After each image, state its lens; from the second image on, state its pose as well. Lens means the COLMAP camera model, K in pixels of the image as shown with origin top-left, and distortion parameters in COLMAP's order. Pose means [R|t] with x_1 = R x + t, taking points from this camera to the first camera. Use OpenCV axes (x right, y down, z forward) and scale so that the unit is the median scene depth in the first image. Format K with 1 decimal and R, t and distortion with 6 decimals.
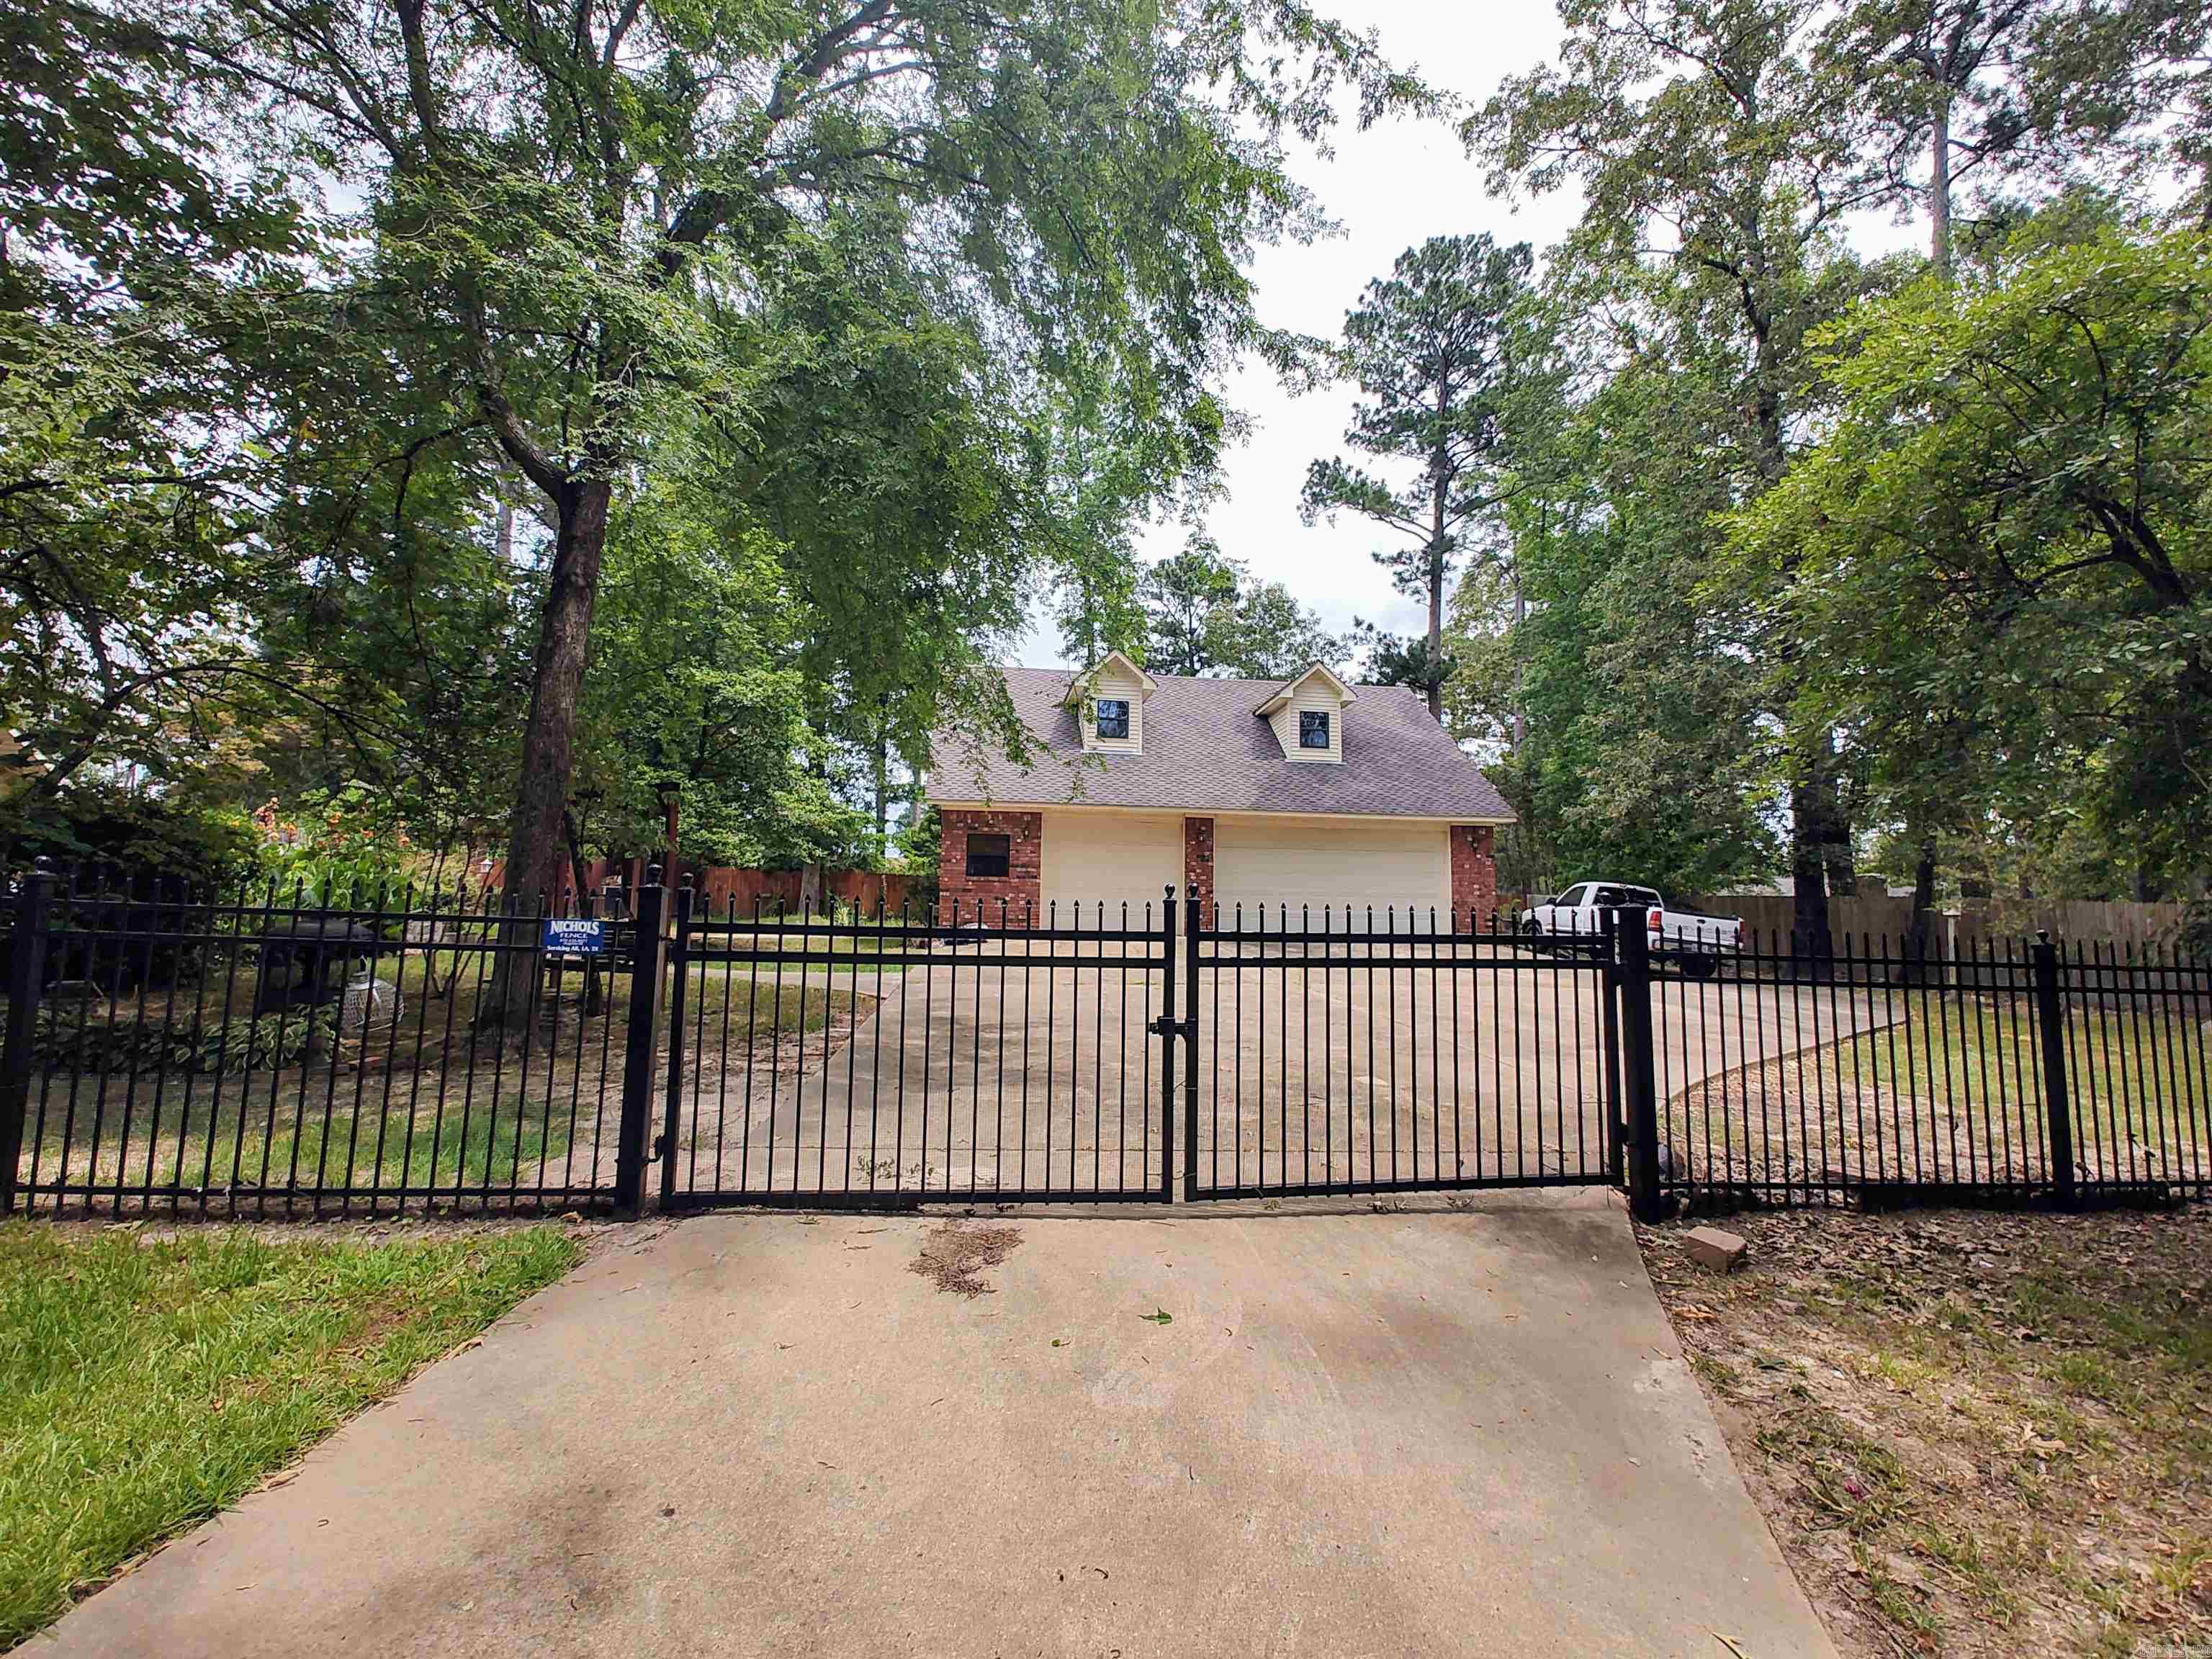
lens RADIAL K [[879.1, 0, 1106.0], [0, 879.1, 829.5], [0, 0, 1]] dist [-0.021009, 0.000010]
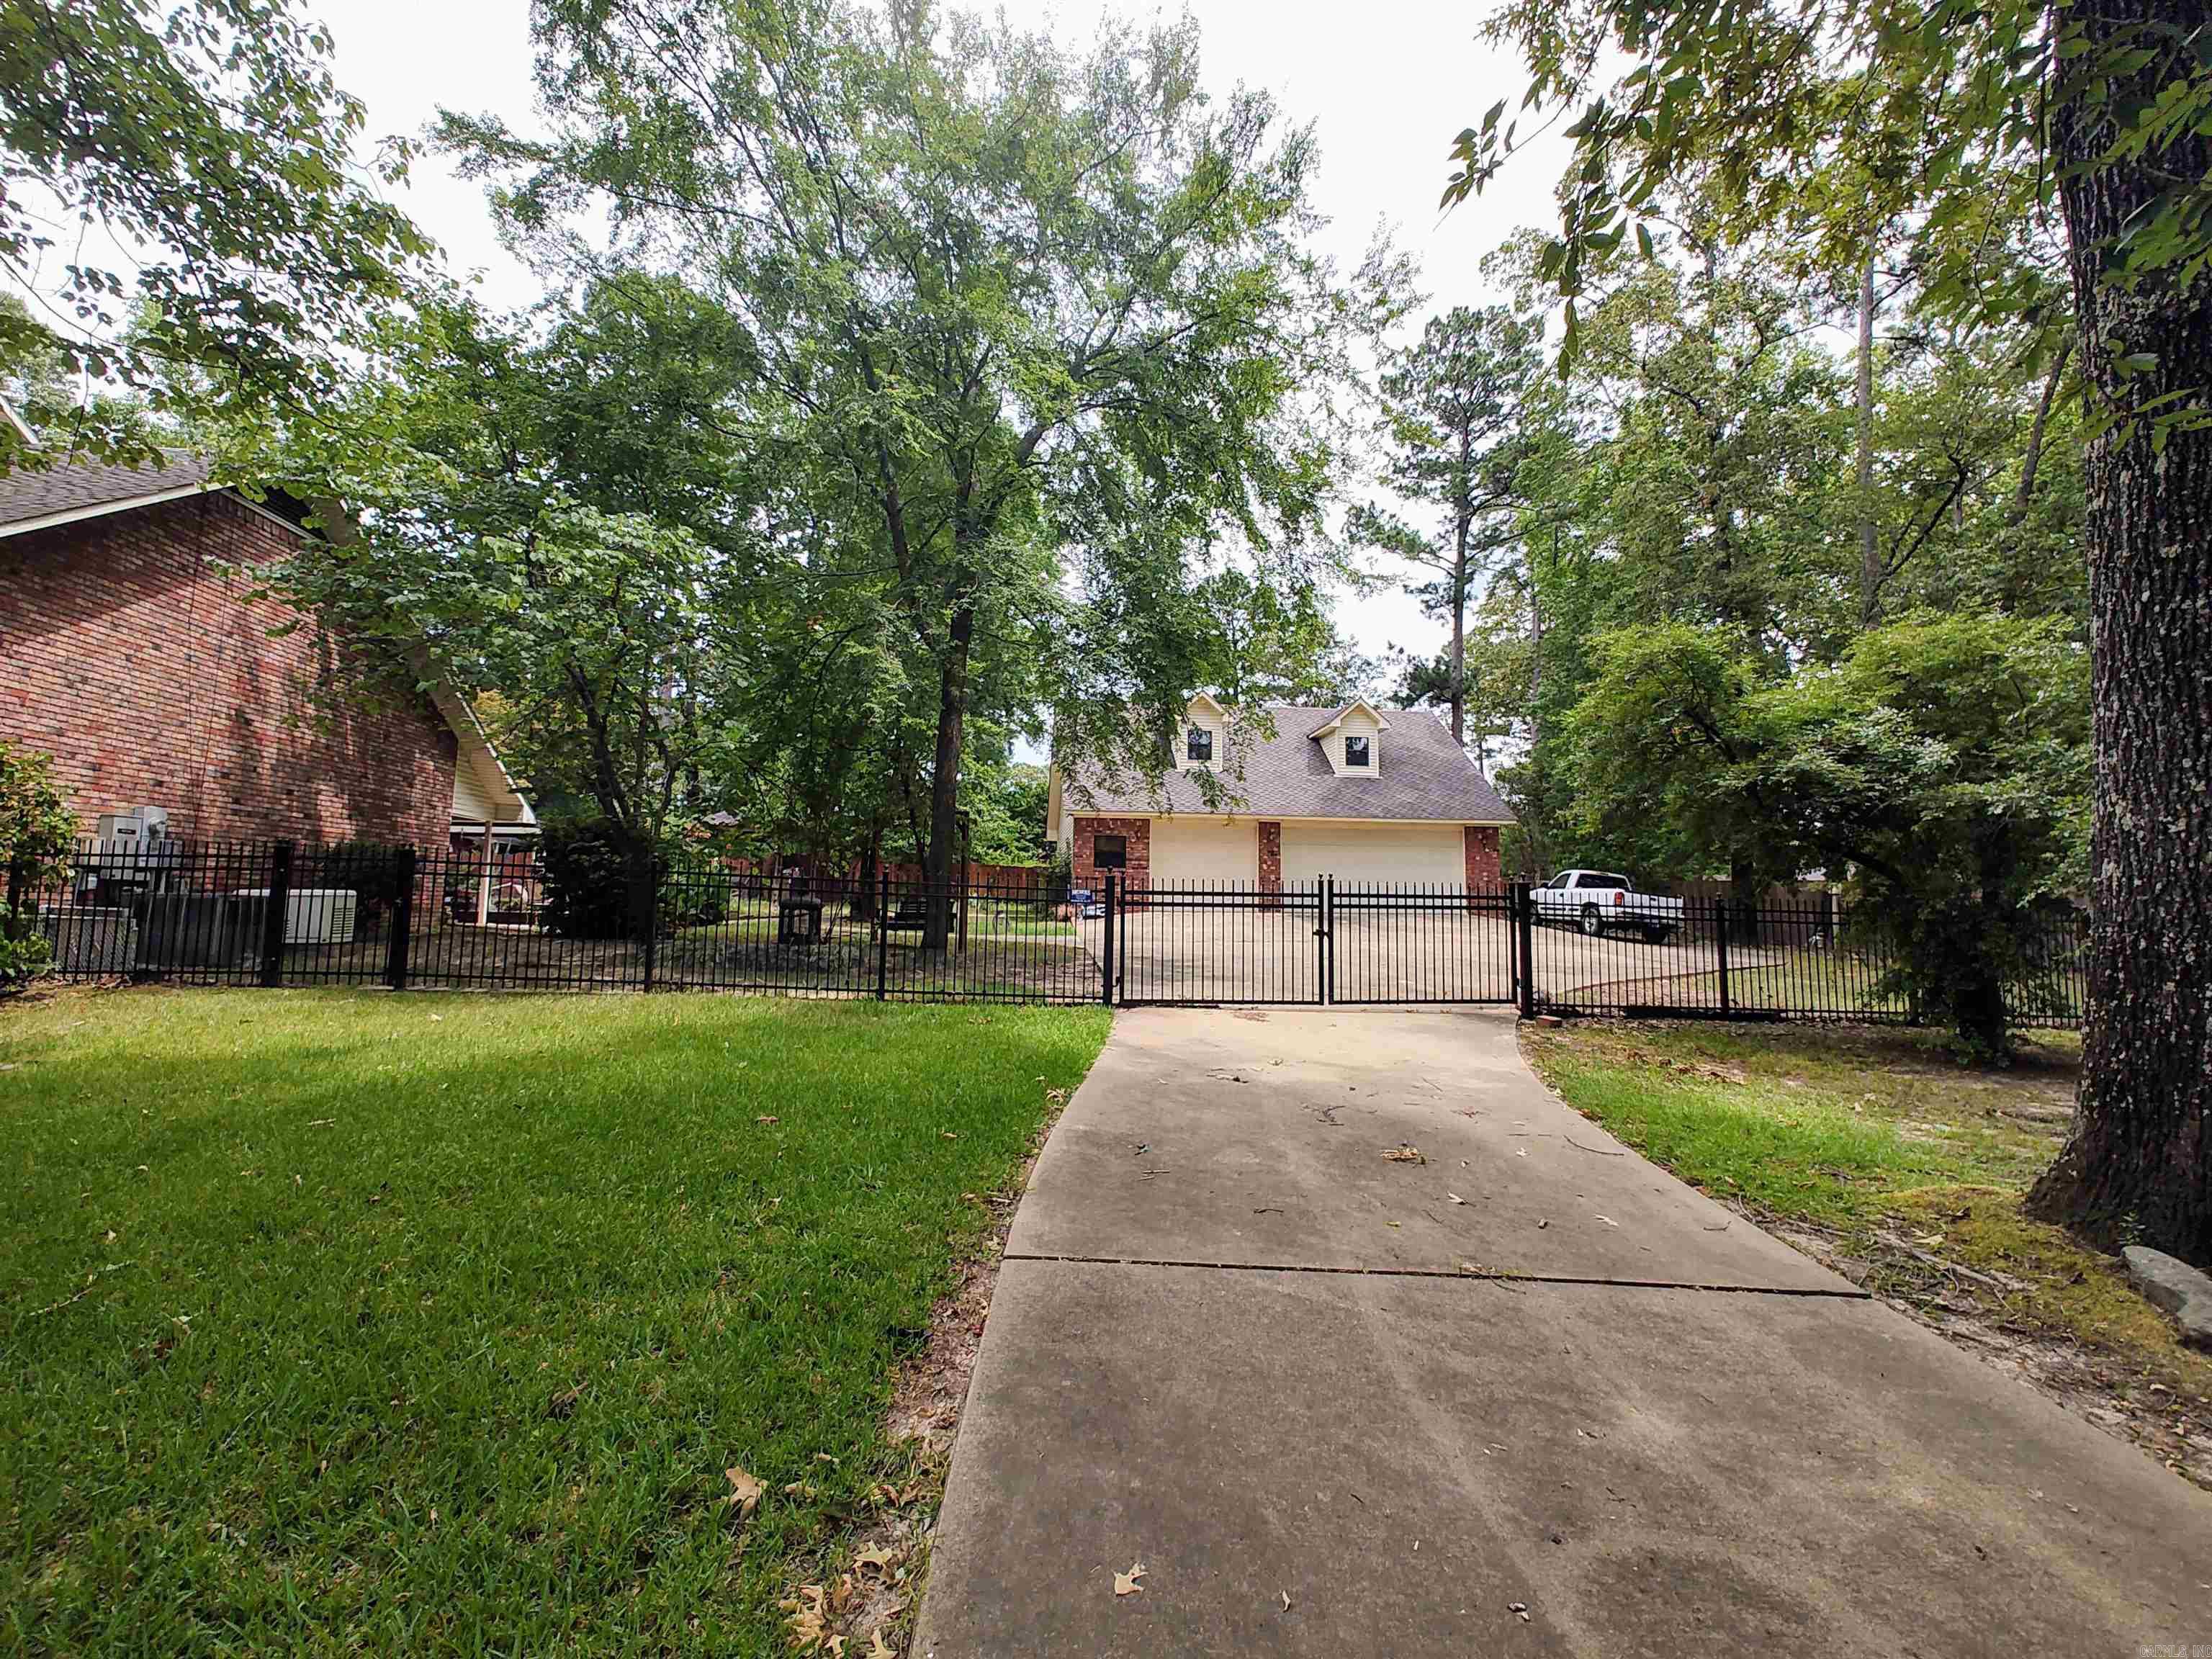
lens RADIAL K [[918.5, 0, 1106.0], [0, 918.5, 829.5], [0, 0, 1]] dist [-0.001176, -0.000180]
pose [[0.999857, -0.005575, -0.015985, -0.076286], [0.005812, 0.999874, 0.014779, -0.015884], [0.015900, -0.014870, 0.999763, -0.243388]]
